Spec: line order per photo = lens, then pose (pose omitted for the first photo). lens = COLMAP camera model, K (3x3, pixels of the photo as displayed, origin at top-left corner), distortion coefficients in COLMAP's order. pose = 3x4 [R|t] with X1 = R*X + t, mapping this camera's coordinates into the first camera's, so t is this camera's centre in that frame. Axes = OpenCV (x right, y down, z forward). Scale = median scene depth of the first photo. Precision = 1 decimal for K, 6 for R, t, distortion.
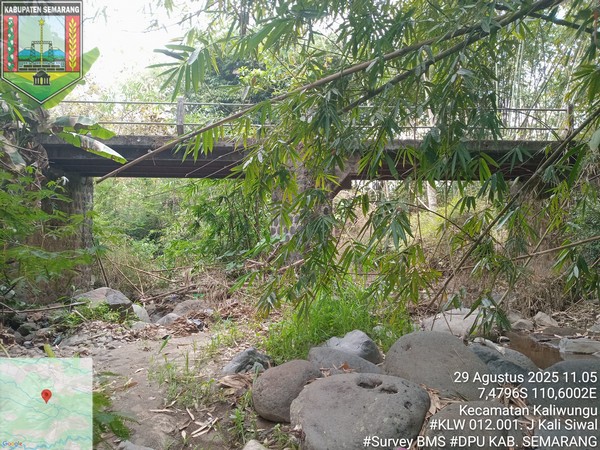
lens RADIAL K [[428.9, 0, 300.0], [0, 428.9, 225.0], [0, 0, 1]] dist [0.006264, -0.055805]
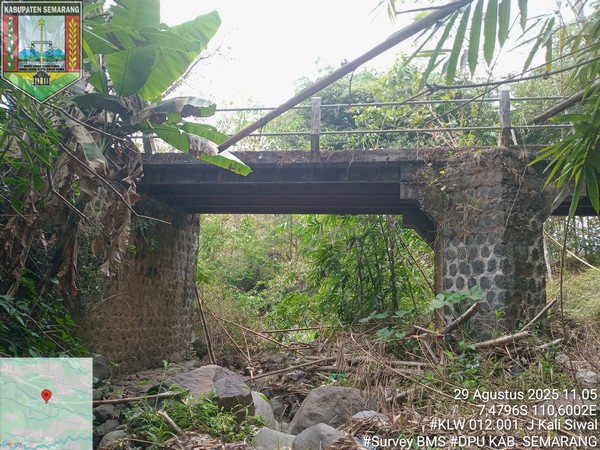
lens RADIAL K [[428.9, 0, 300.0], [0, 428.9, 225.0], [0, 0, 1]] dist [0.006264, -0.055805]
pose [[0.977413, -0.002885, -0.211320, -0.132450], [-0.024782, 0.991444, -0.128160, 0.013914], [0.209881, 0.130502, 0.968978, 0.264240]]
